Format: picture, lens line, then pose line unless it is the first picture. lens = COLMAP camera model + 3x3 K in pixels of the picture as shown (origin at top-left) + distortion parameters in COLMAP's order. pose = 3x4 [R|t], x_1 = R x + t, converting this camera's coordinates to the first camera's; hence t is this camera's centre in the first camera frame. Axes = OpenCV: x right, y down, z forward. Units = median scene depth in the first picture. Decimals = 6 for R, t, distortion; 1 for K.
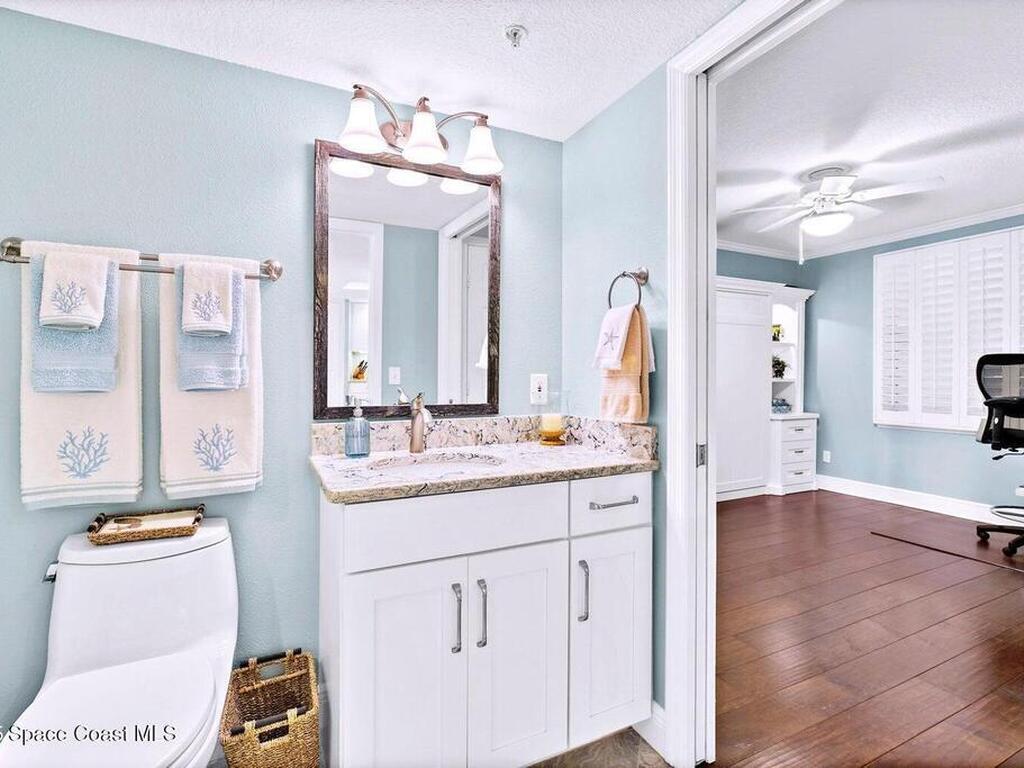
lens RADIAL K [[488.5, 0, 509.8], [0, 488.5, 381.4], [0, 0, 1]] dist [-0.011850, -0.000015]
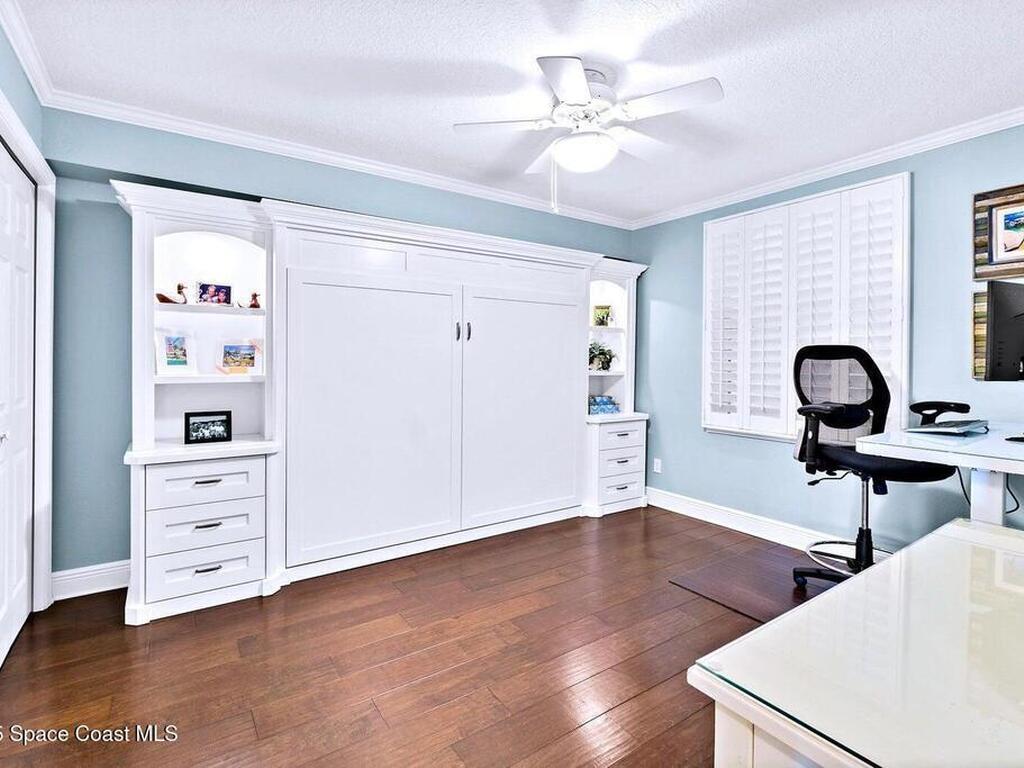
lens RADIAL K [[497.9, 0, 509.4], [0, 497.9, 369.1], [0, 0, 1]] dist [-0.010875, 0.000415]
pose [[0.989185, 0.003838, 0.146625, 0.279776], [-0.004753, 0.999971, 0.005888, -0.014184], [-0.146598, -0.006521, 0.989175, 0.199523]]
